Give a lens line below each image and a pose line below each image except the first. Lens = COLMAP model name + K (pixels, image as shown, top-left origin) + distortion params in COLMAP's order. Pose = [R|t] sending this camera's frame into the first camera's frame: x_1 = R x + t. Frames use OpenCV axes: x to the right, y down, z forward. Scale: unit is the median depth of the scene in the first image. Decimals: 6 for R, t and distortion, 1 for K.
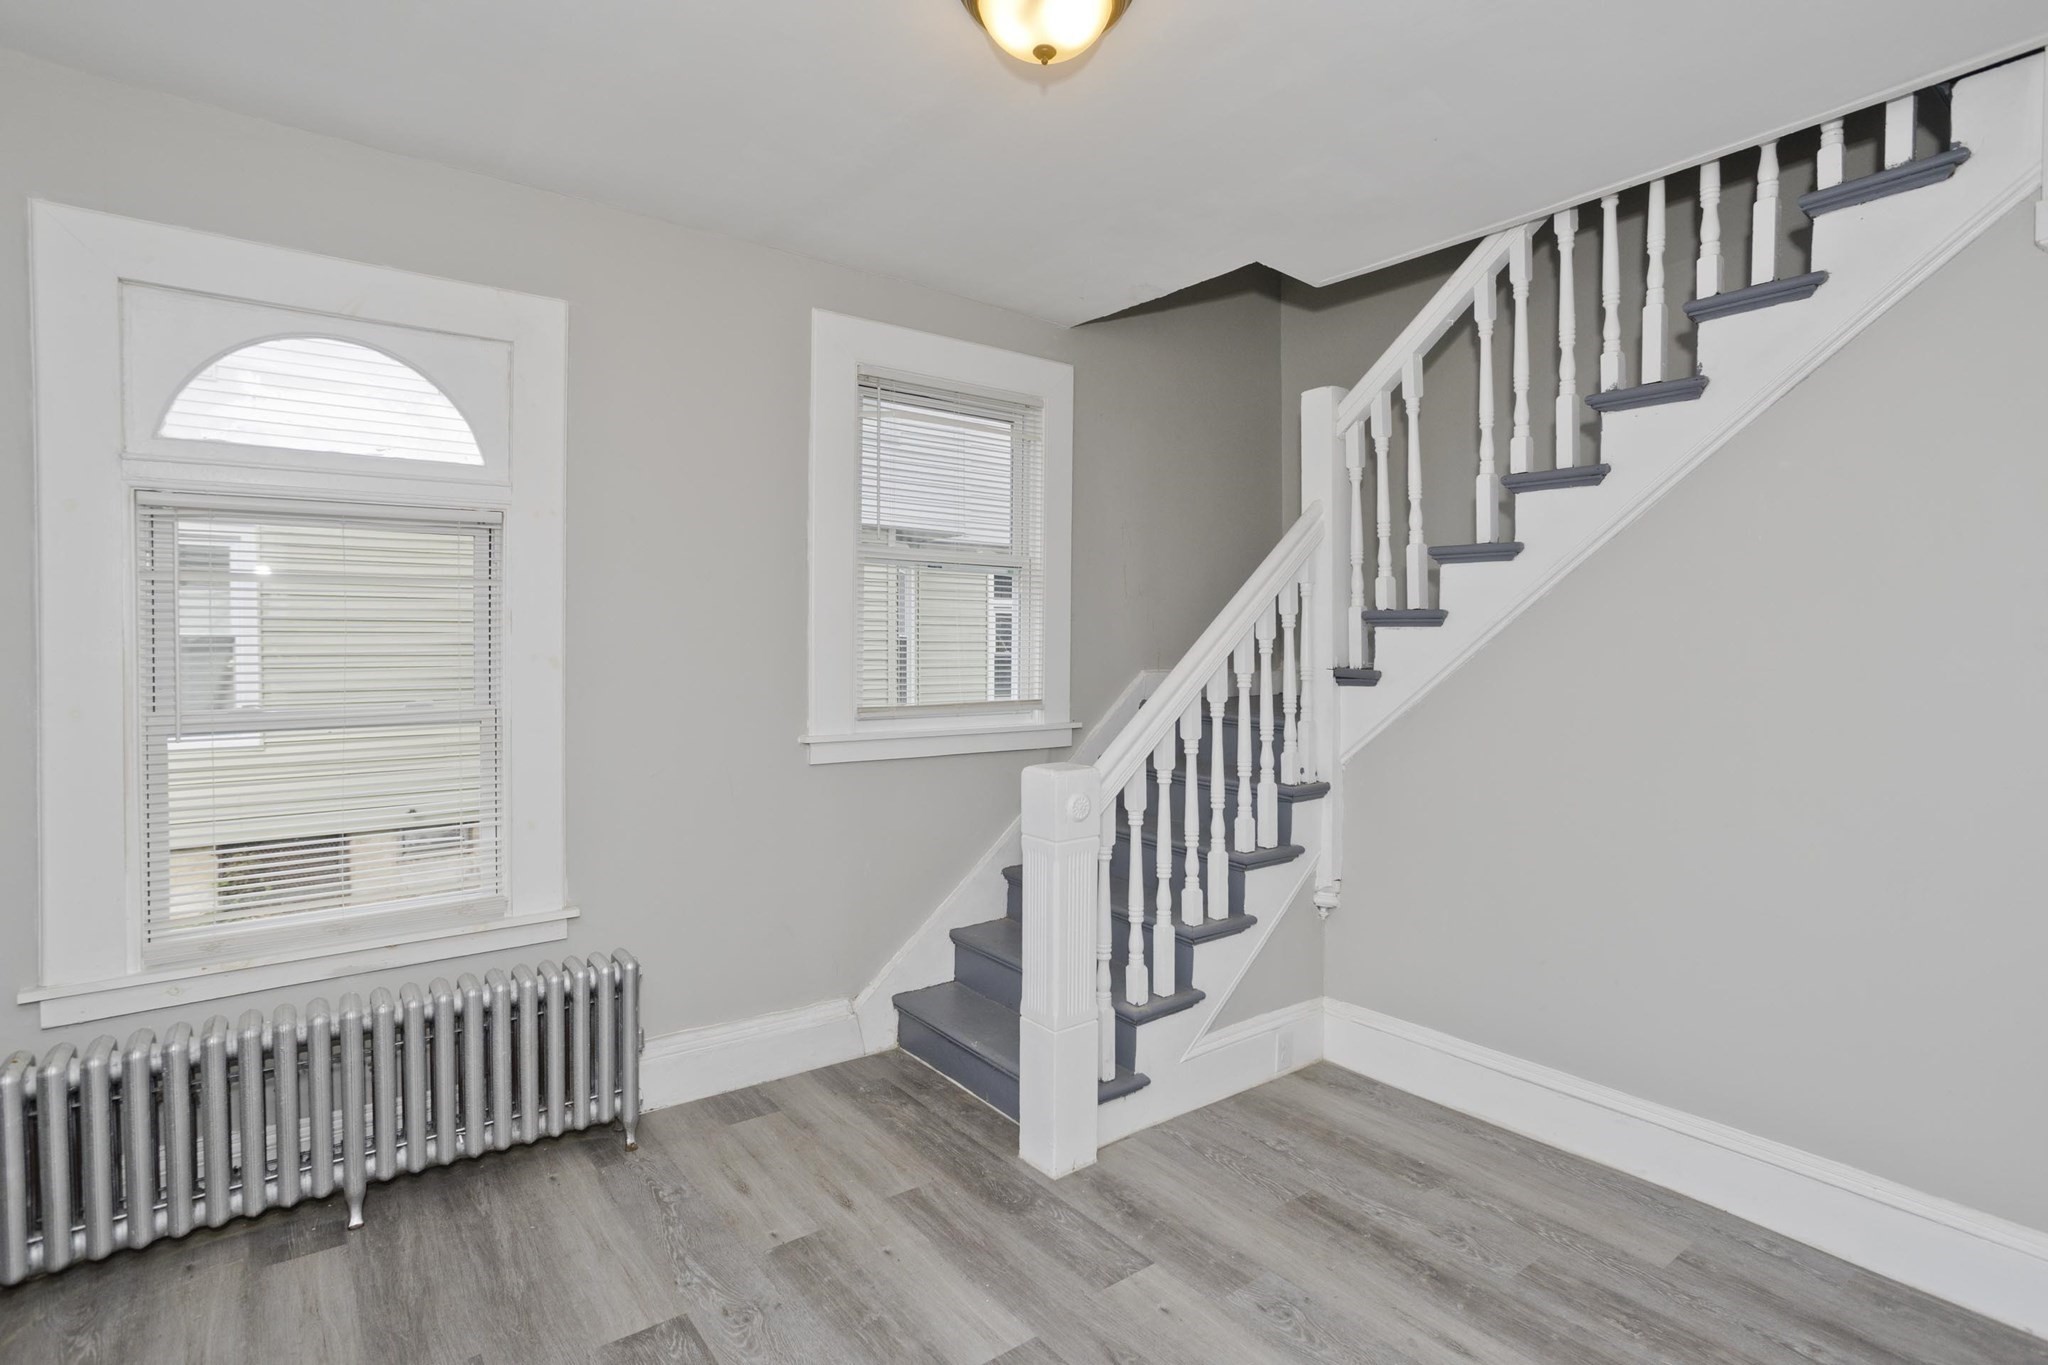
lens RADIAL K [[1007.5, 0, 1027.2], [0, 1007.5, 657.2], [0, 0, 1]] dist [-0.042371, 0.022074]
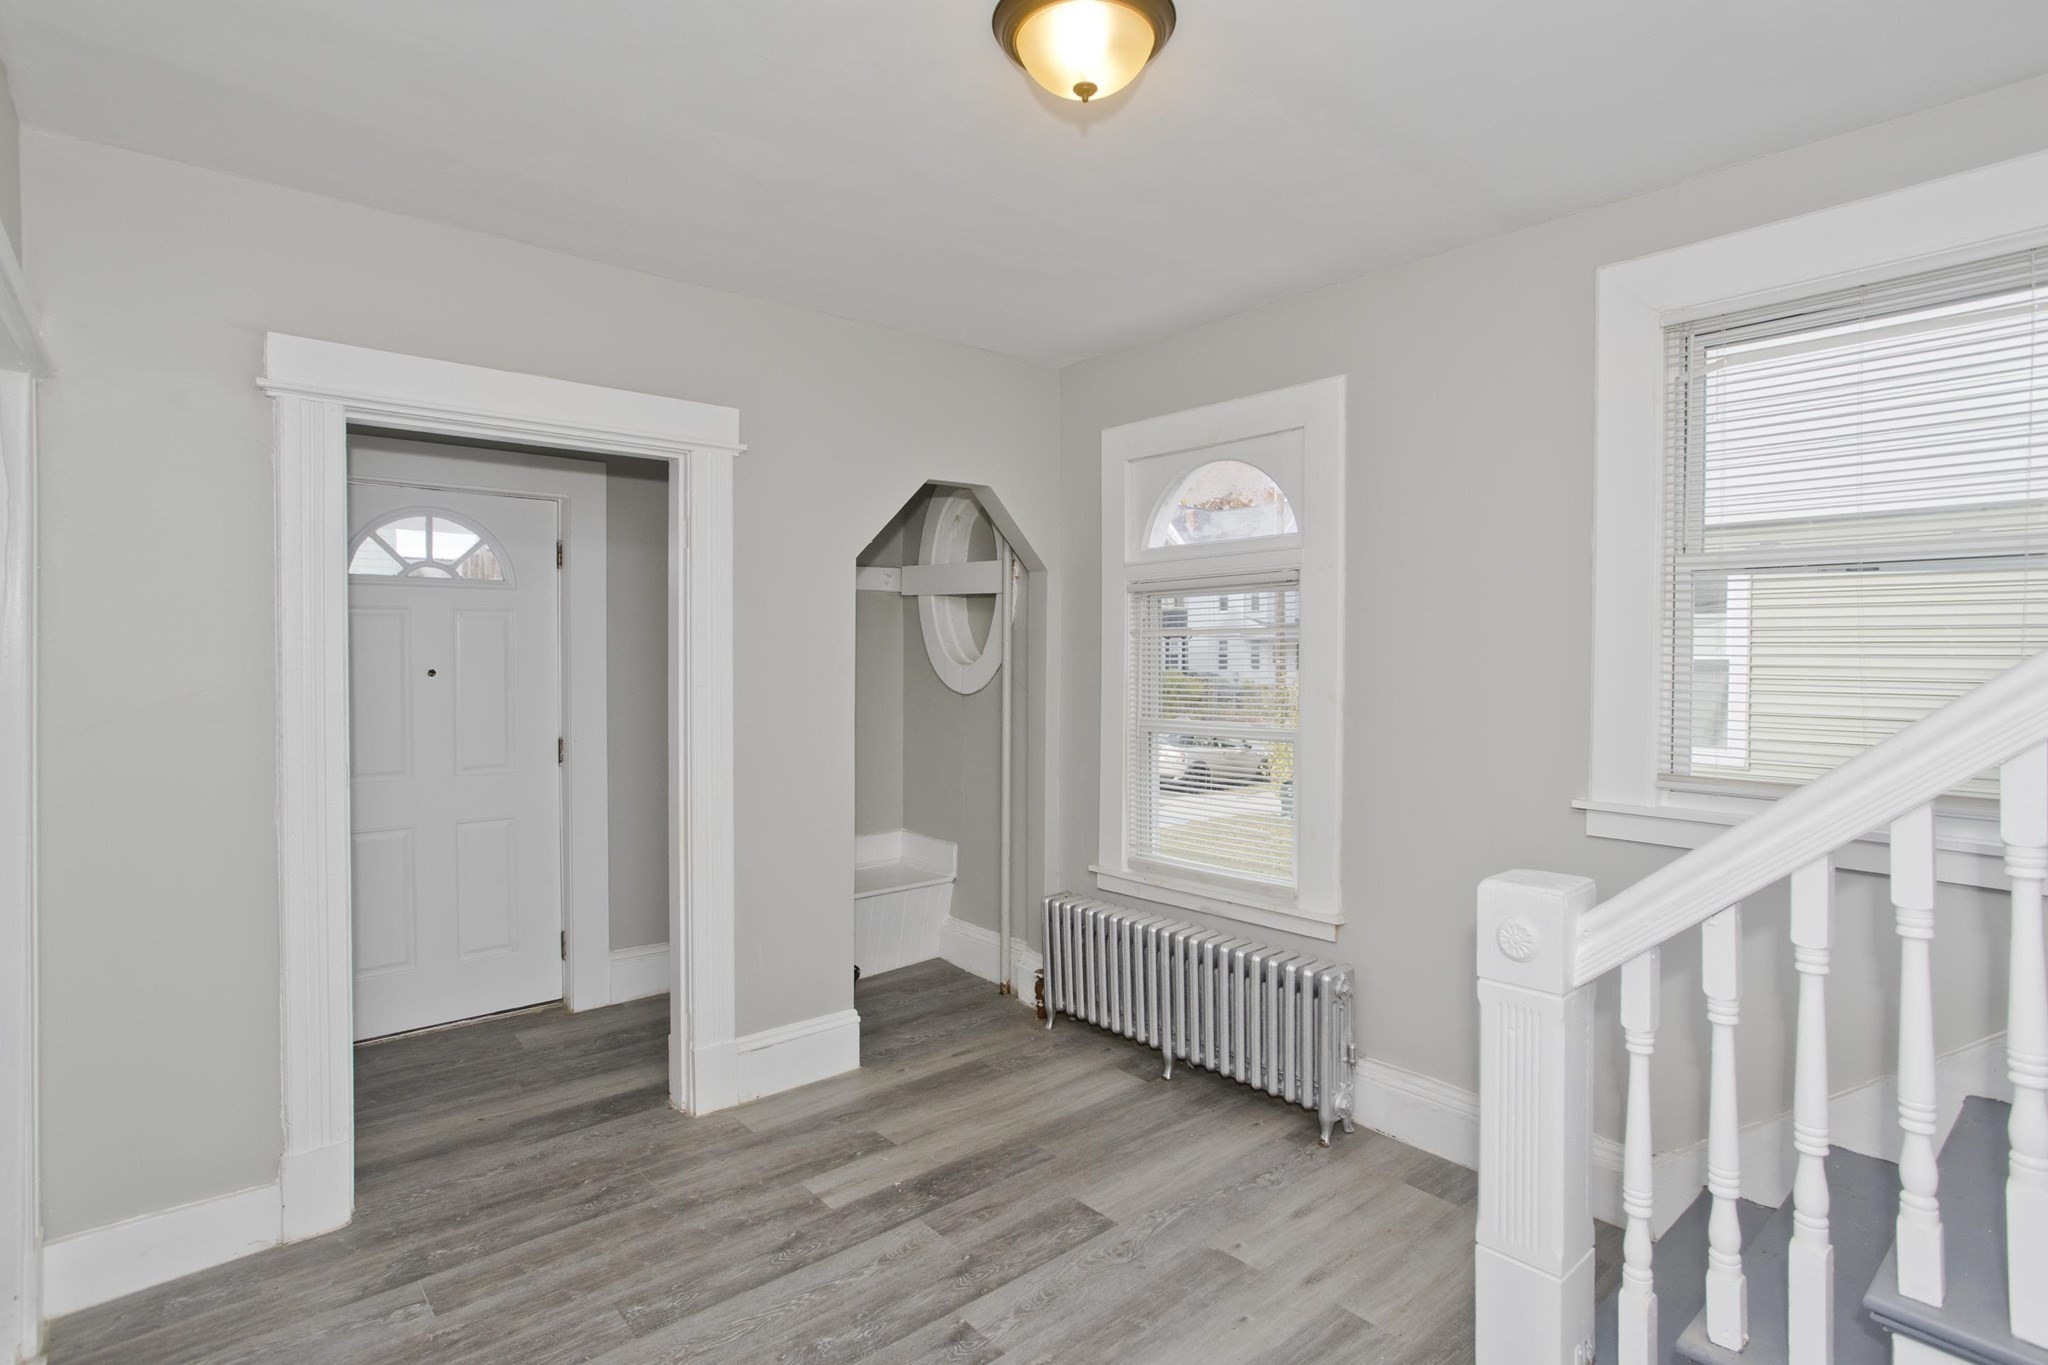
lens RADIAL K [[993.4, 0, 1014.5], [0, 993.4, 672.3], [0, 0, 1]] dist [-0.051150, 0.031243]
pose [[0.072109, 0.016419, -0.997262, 0.713501], [-0.021174, 0.999664, 0.014928, -0.036544], [0.997172, 0.020039, 0.072432, 0.638041]]
